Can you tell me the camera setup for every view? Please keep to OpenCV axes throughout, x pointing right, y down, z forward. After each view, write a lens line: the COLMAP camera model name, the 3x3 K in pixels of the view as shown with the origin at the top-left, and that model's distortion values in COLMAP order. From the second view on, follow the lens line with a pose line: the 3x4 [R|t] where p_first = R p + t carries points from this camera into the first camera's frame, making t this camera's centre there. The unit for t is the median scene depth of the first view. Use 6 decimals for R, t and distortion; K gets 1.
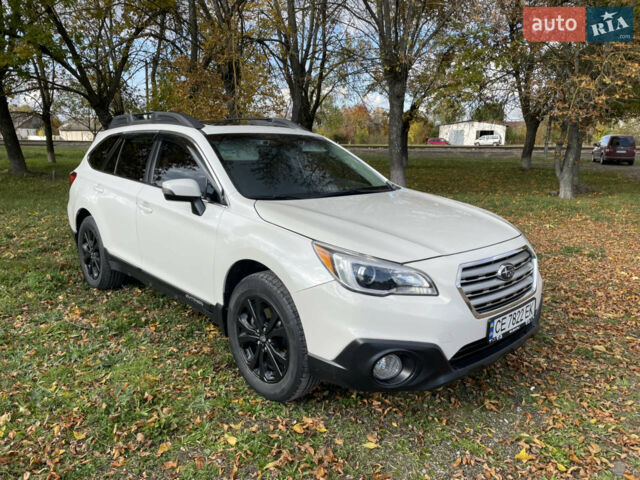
lens RADIAL K [[491.6, 0, 330.9], [0, 491.6, 242.6], [0, 0, 1]] dist [0.074859, -0.096728]
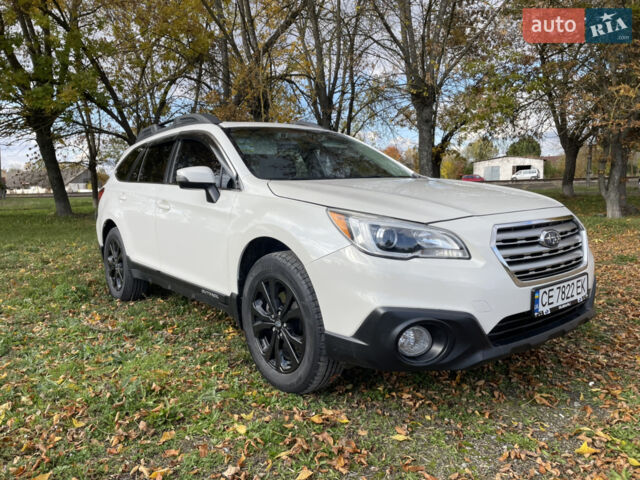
lens RADIAL K [[492.0, 0, 320.0], [0, 492.0, 240.0], [0, 0, 1]] dist [0.073596, -0.097993]
pose [[0.995196, -0.031260, -0.092774, 0.030638], [0.022131, 0.994955, -0.097852, 0.137708], [0.095365, 0.095329, 0.990867, 0.091368]]
